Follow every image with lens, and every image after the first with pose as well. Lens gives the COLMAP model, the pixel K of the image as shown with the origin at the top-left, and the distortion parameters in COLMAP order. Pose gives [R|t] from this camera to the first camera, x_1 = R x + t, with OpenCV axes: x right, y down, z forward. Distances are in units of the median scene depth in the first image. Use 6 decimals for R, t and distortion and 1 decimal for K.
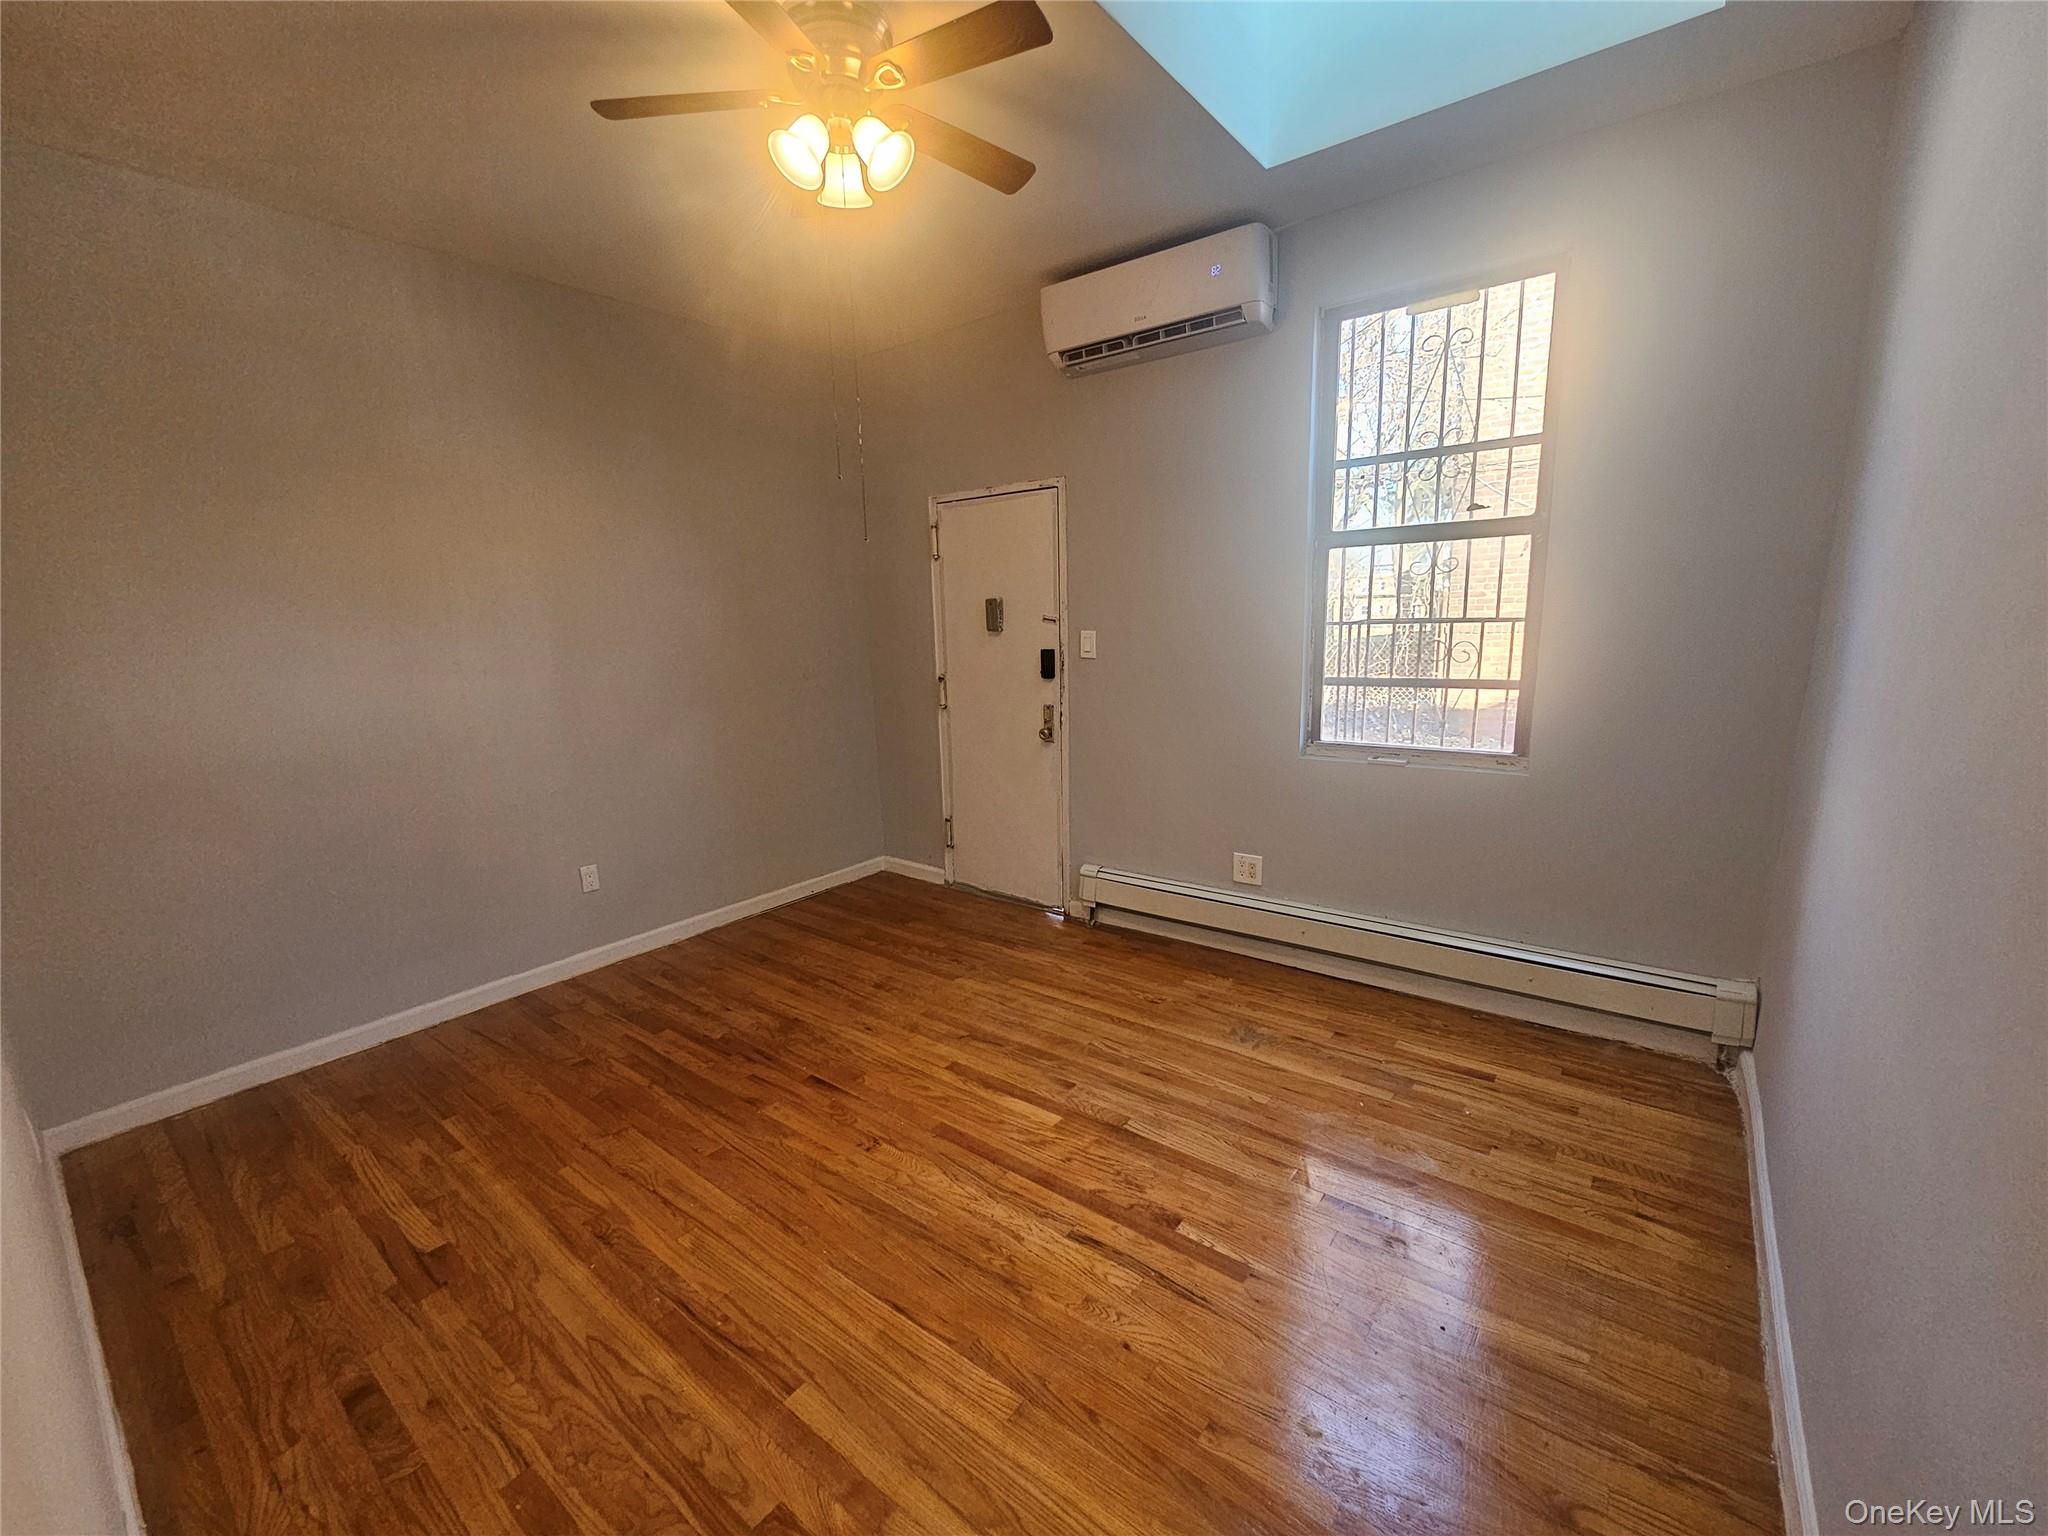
lens RADIAL K [[835.8, 0, 1016.4], [0, 835.8, 777.8], [0, 0, 1]] dist [-0.000217, -0.000003]
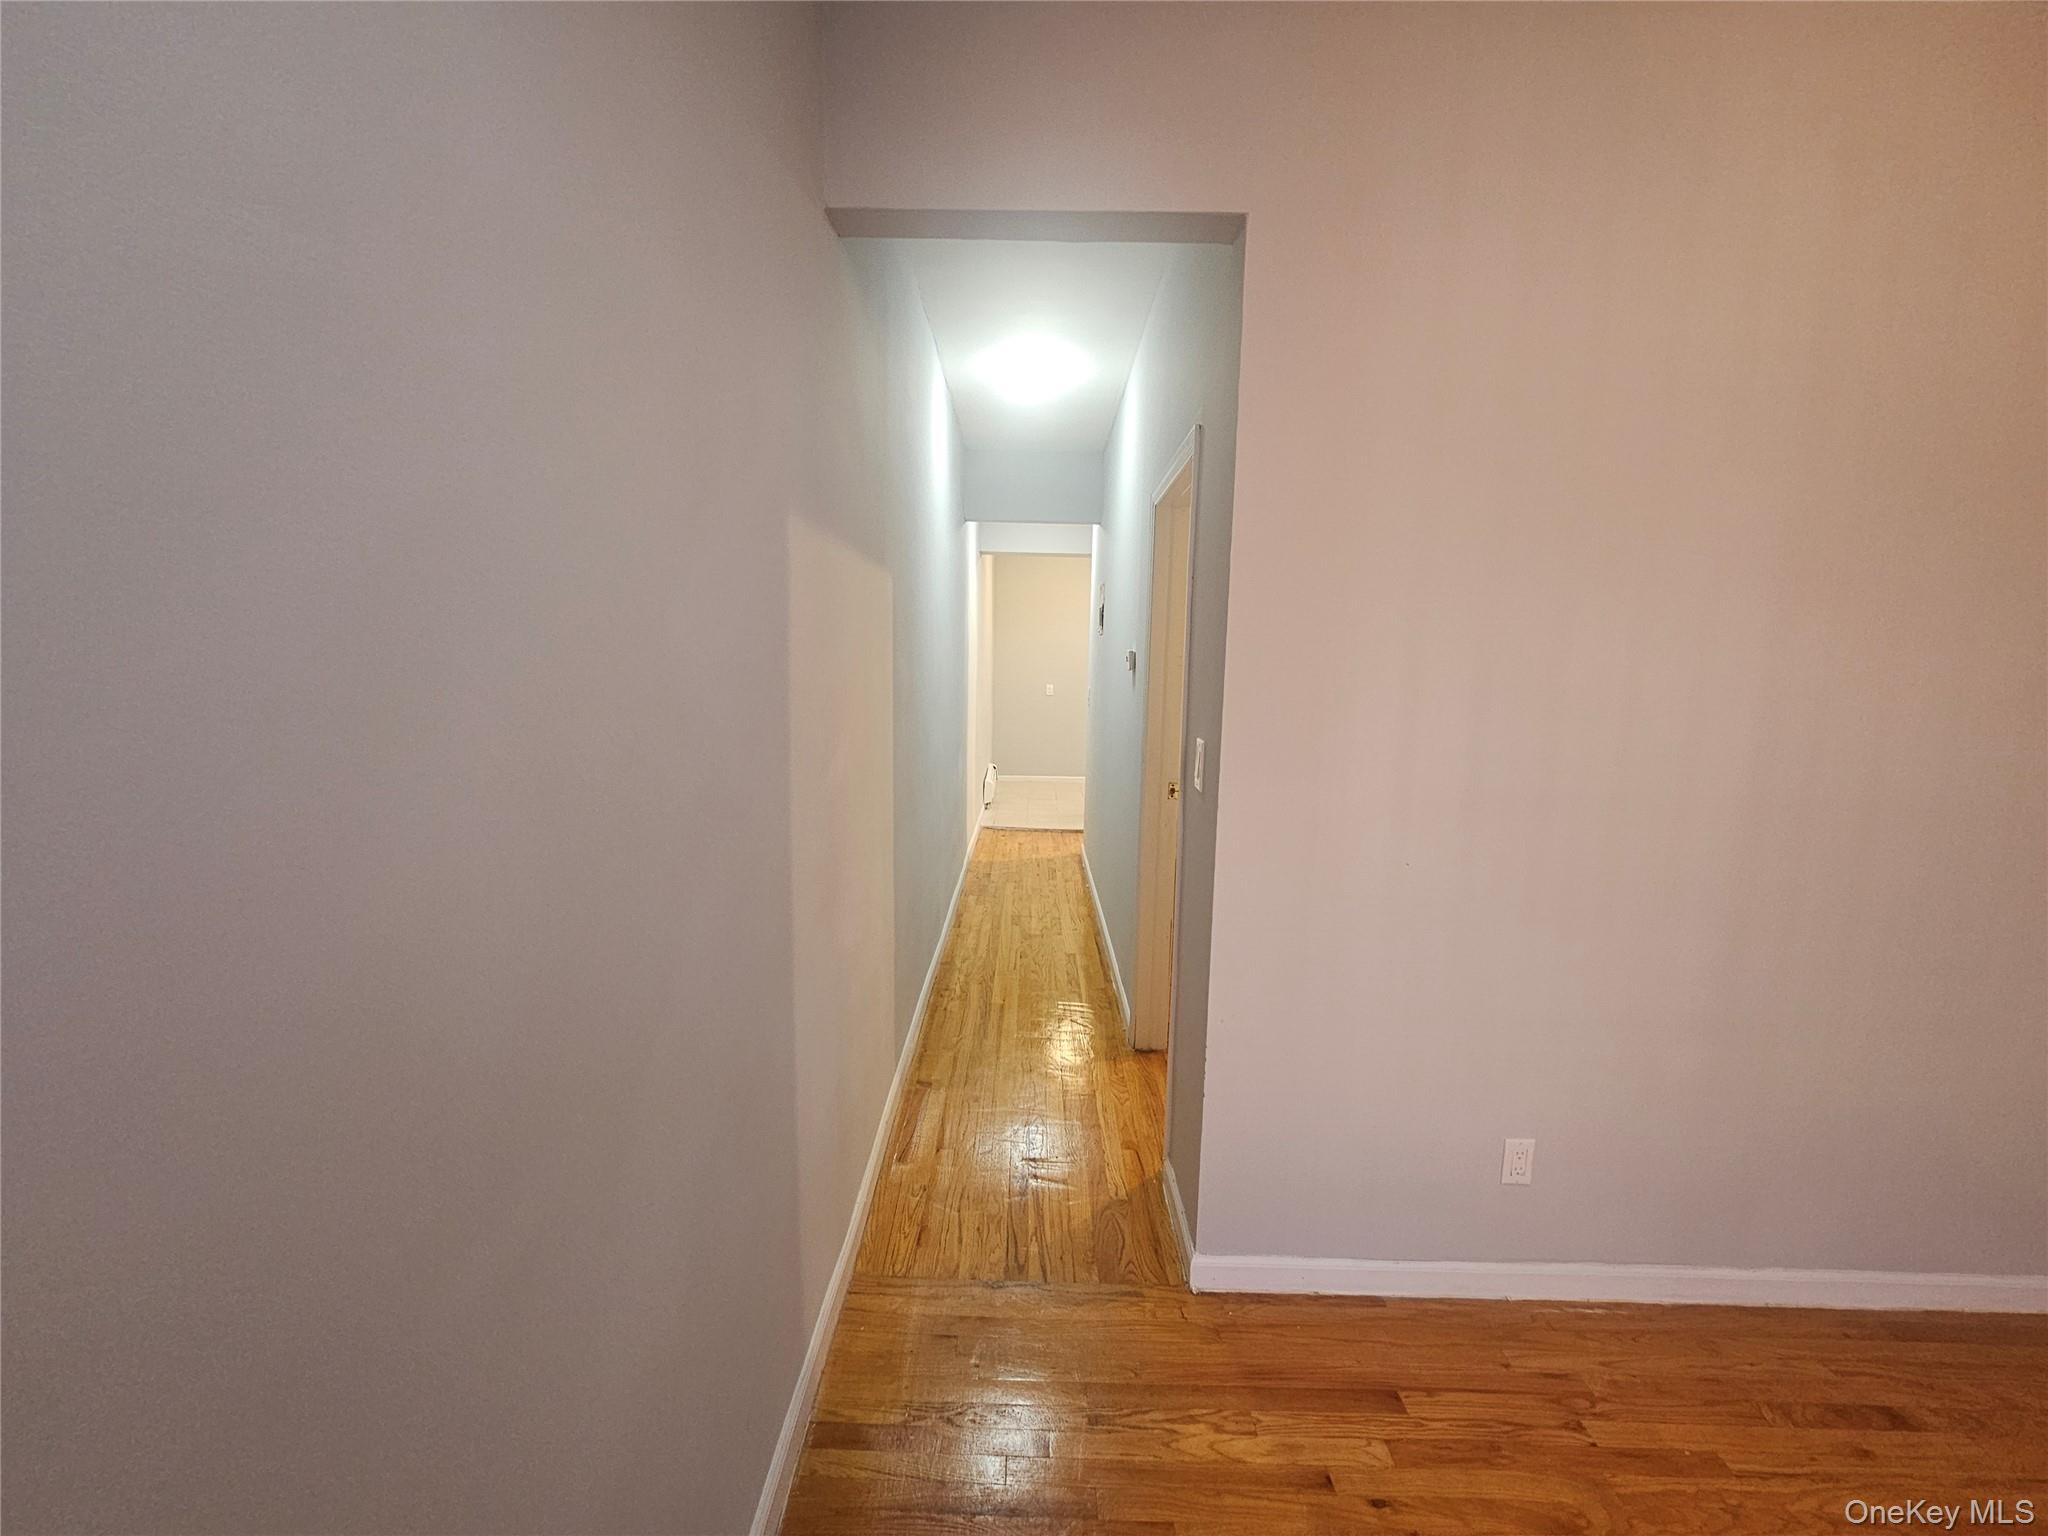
lens RADIAL K [[835.8, 0, 1016.4], [0, 835.8, 777.8], [0, 0, 1]] dist [-0.000217, -0.000003]
pose [[-0.800694, 0.091211, -0.592089, 0.407675], [-0.112094, 0.948075, 0.297638, -0.124287], [0.588493, 0.304687, -0.748894, 0.604955]]
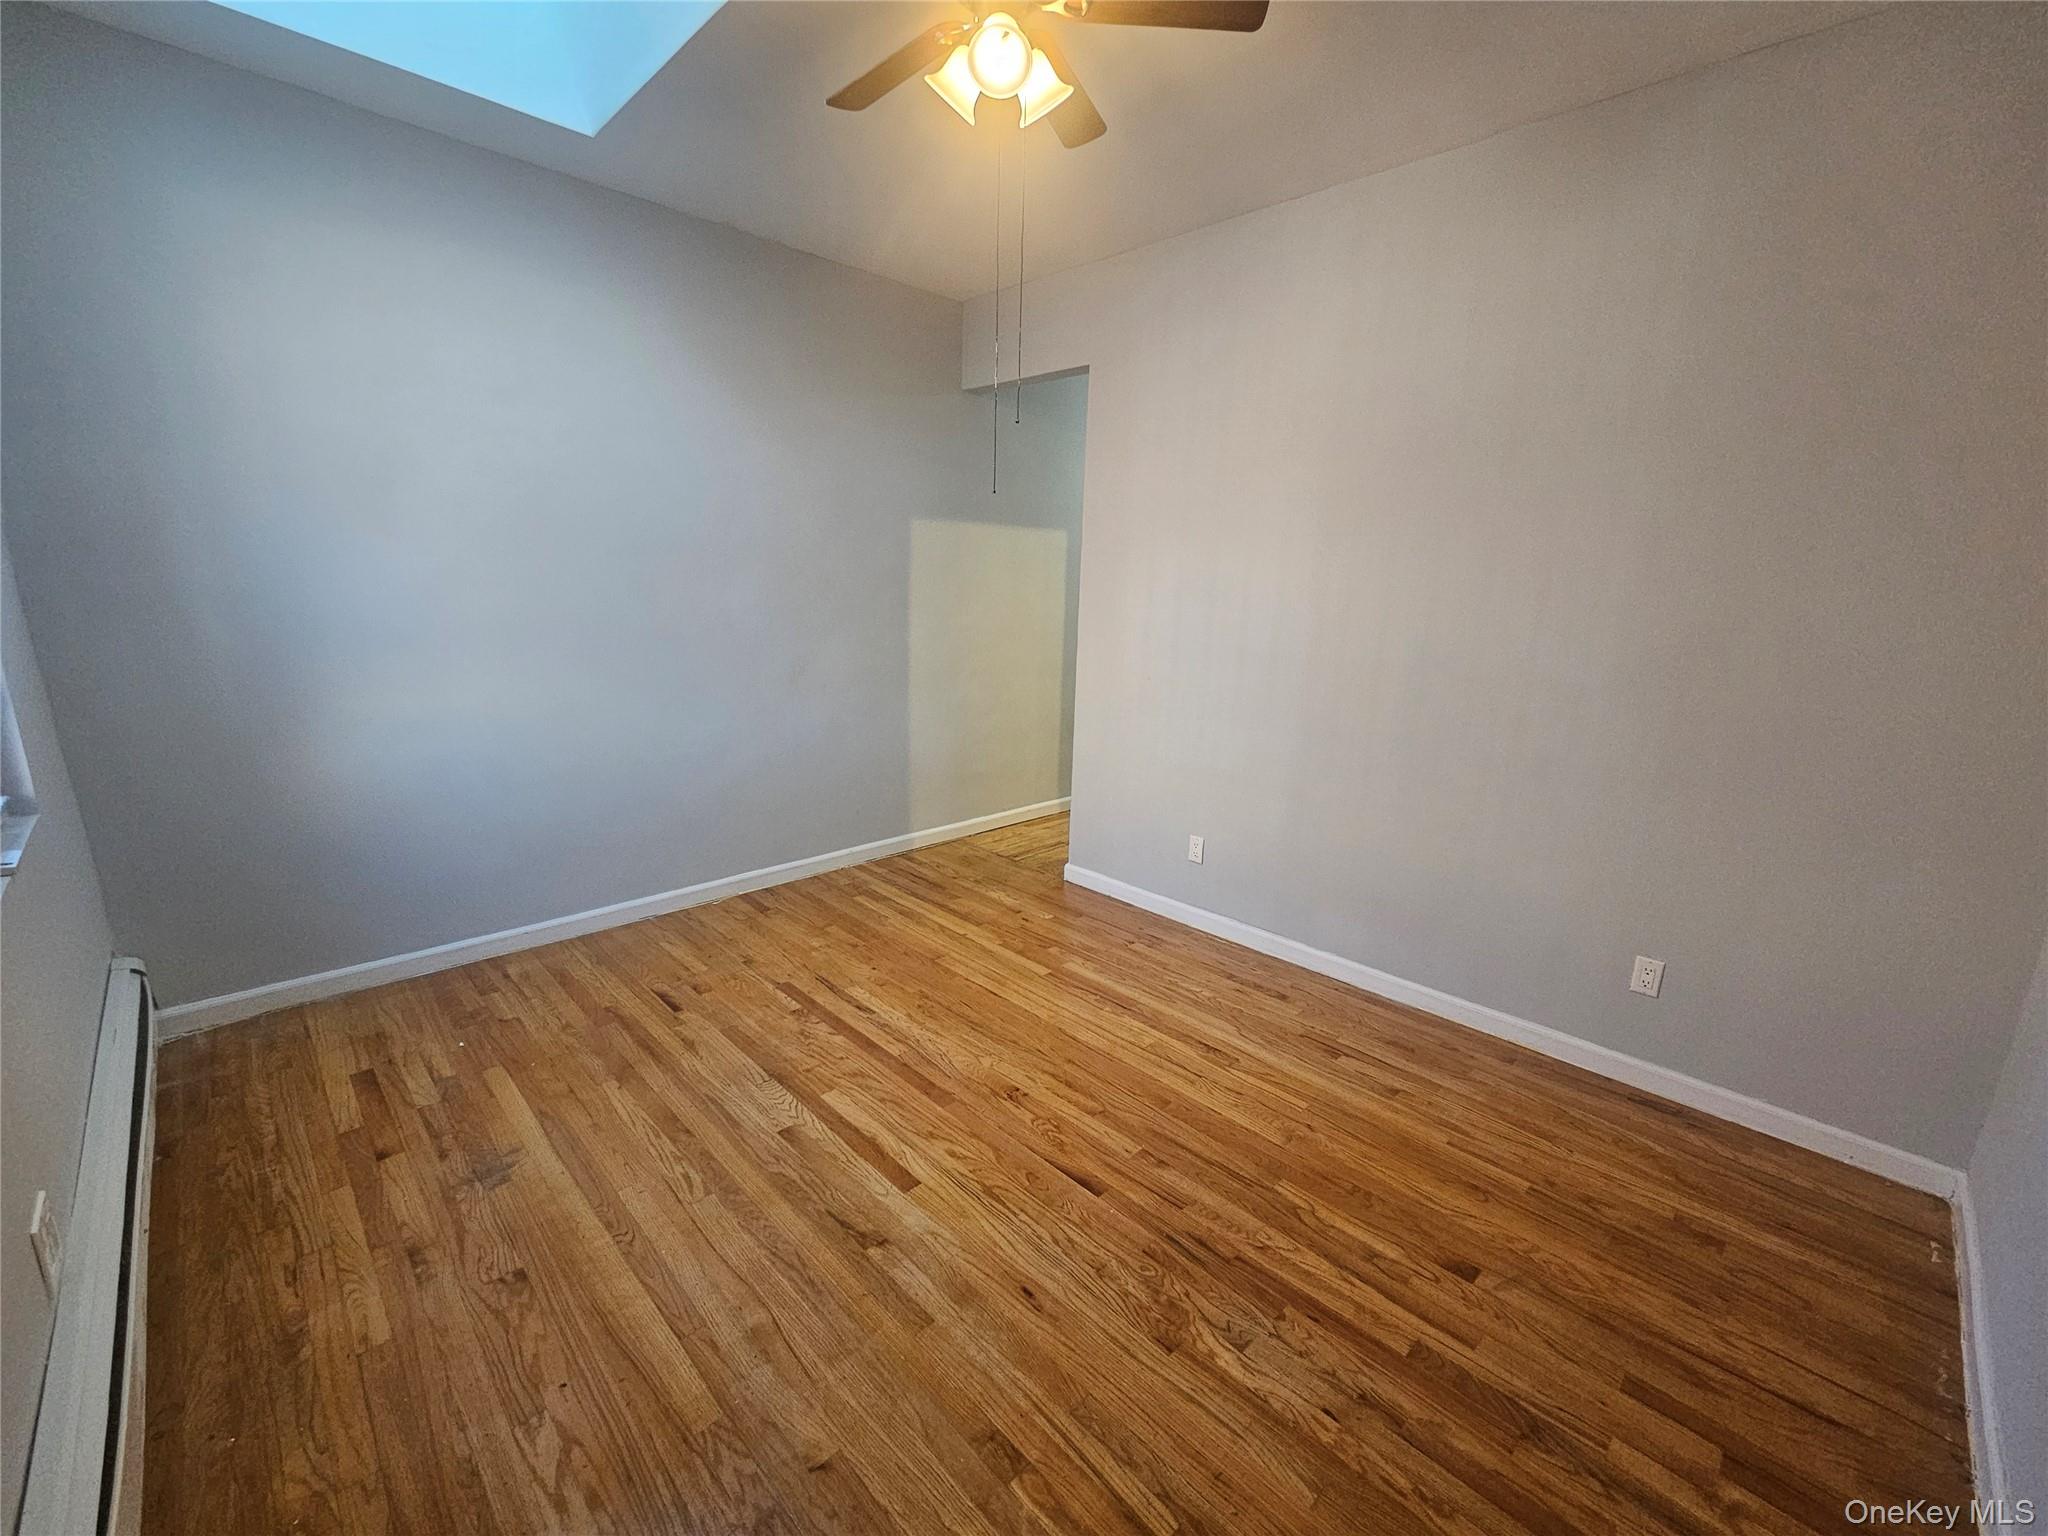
lens RADIAL K [[835.8, 0, 1016.4], [0, 835.8, 777.8], [0, 0, 1]] dist [-0.000217, -0.000003]
pose [[-0.990256, -0.029153, 0.136174, -0.297809], [0.029697, 0.911142, 0.411021, -0.328684], [-0.136056, 0.411060, -0.901398, 1.728068]]
